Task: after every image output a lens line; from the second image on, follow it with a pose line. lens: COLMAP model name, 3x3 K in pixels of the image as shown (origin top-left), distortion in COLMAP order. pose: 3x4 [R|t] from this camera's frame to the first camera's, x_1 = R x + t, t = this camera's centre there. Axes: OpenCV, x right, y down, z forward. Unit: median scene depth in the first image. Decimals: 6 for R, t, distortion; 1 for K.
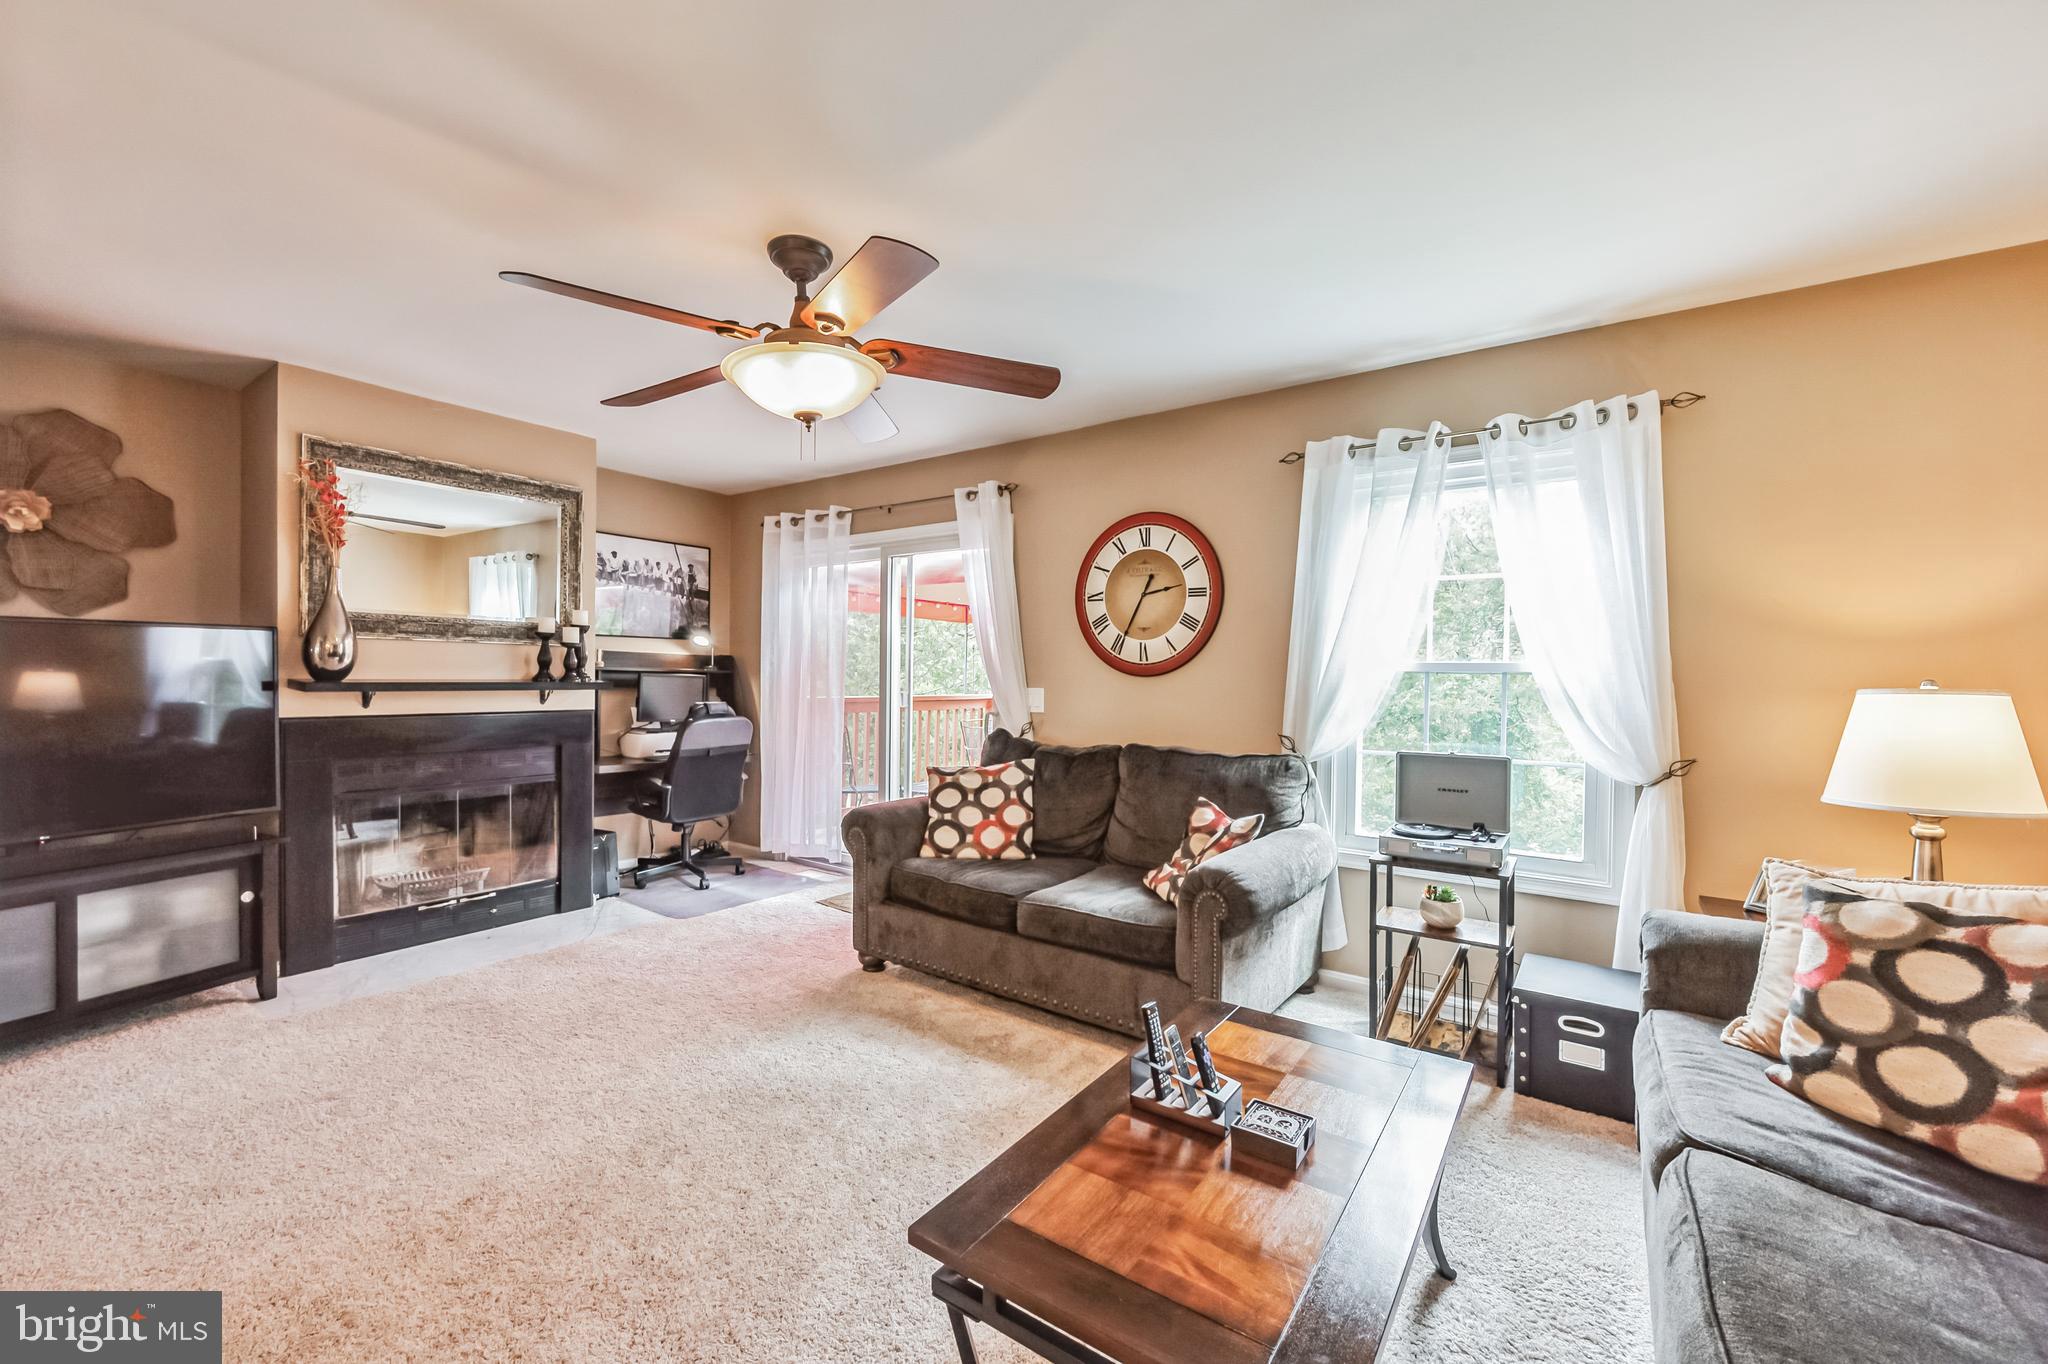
lens RADIAL K [[813.1, 0, 1032.1], [0, 813.1, 678.4], [0, 0, 1]] dist [0.003329, -0.000334]
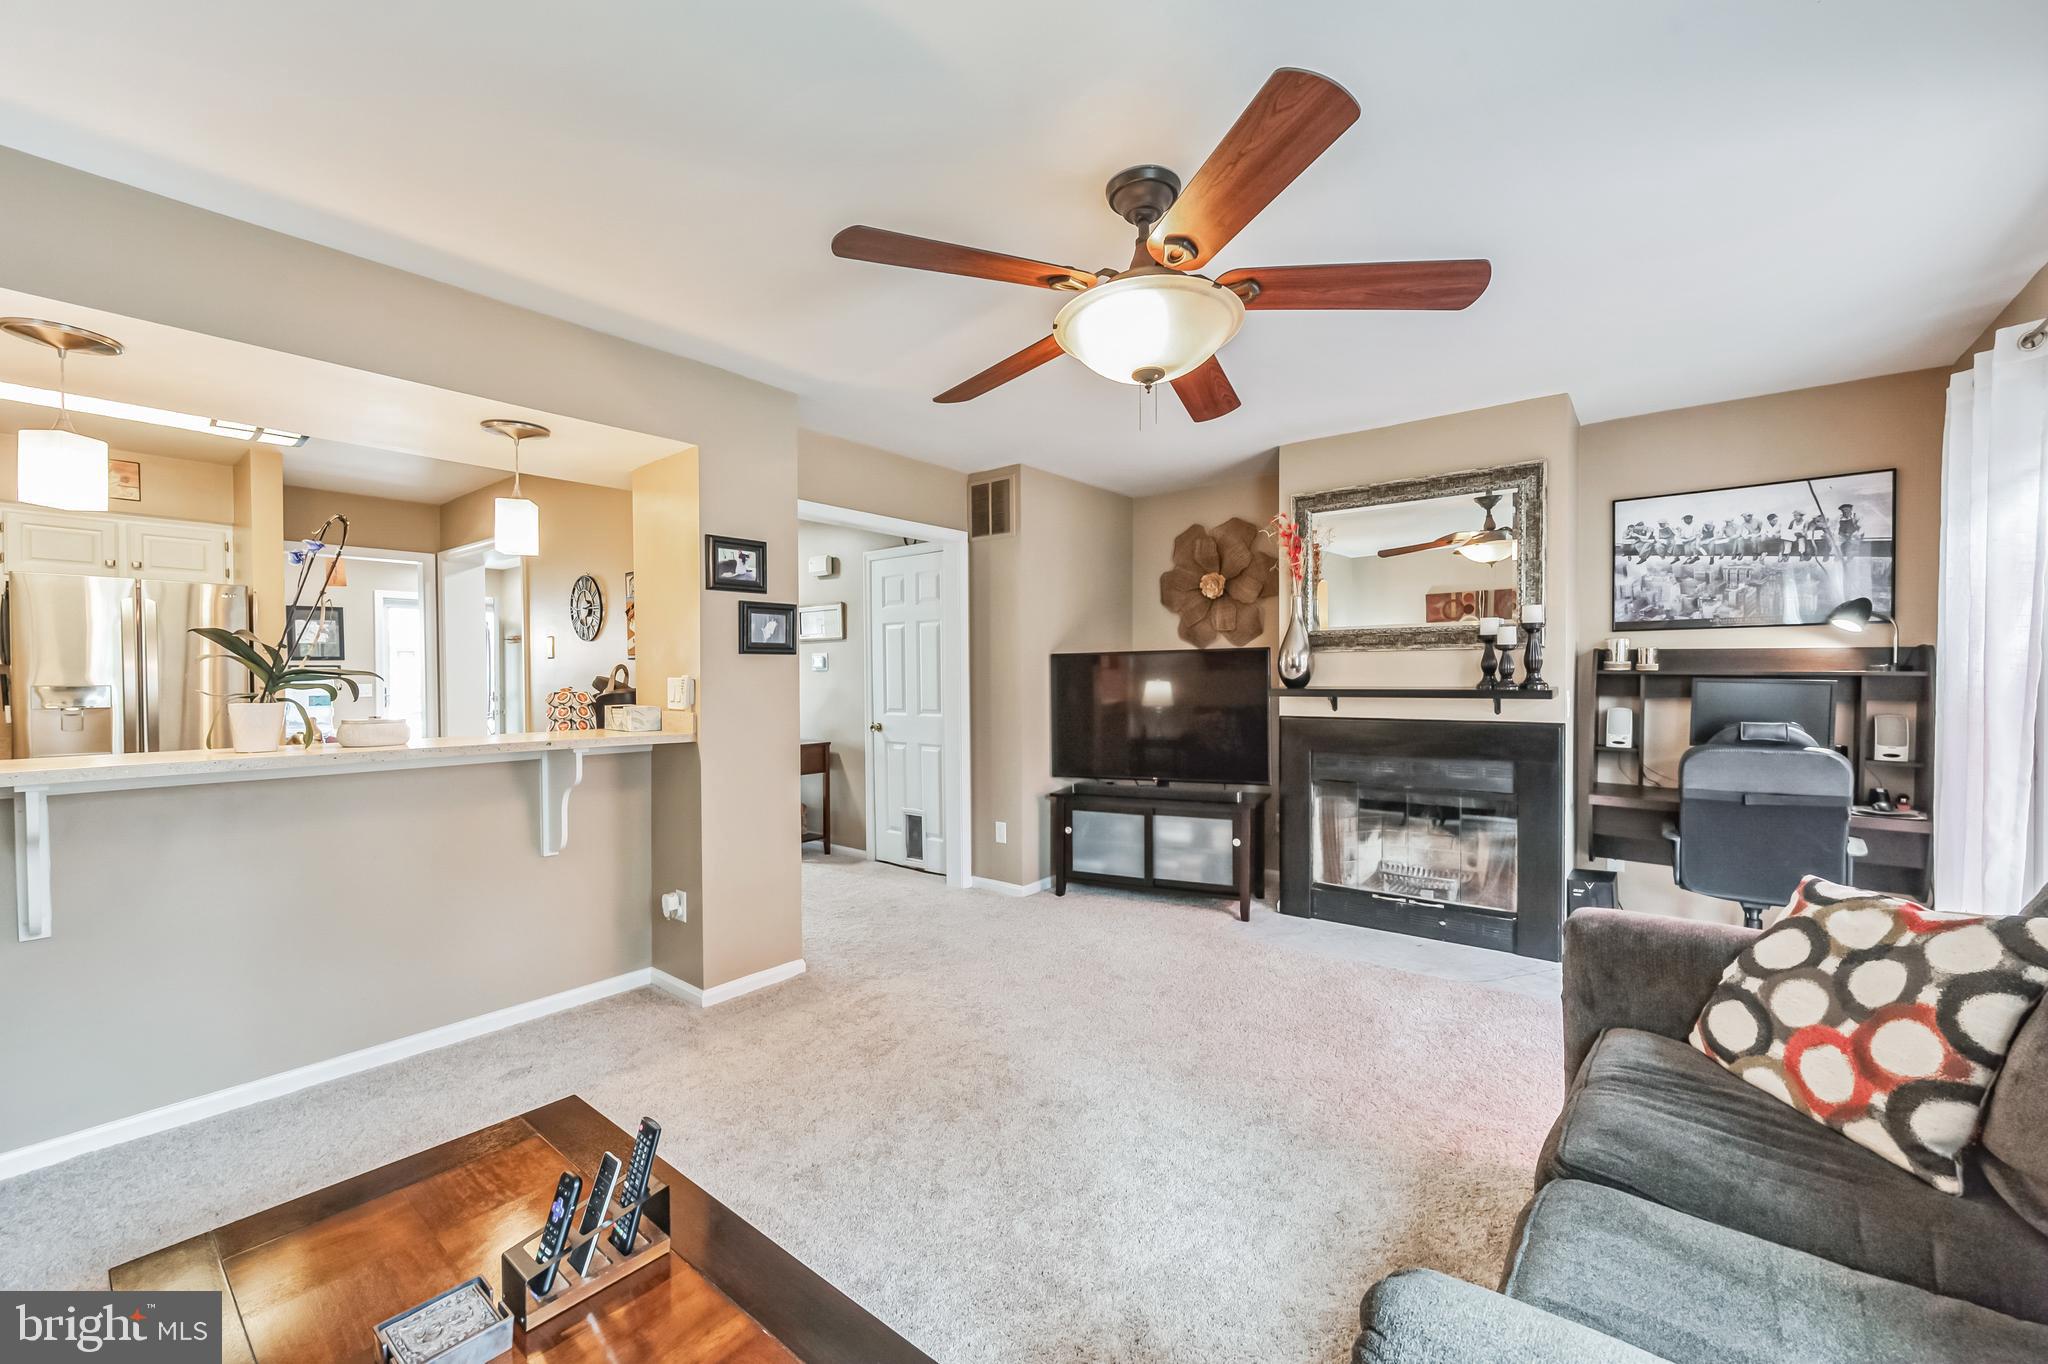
lens RADIAL K [[813.1, 0, 1032.0], [0, 813.1, 687.8], [0, 0, 1]] dist [0.003329, -0.000334]
pose [[-0.066015, -0.000582, -0.997818, 0.383792], [-0.000269, 1.000000, -0.000565, 0.003634], [0.997819, 0.000231, -0.066015, 0.631647]]
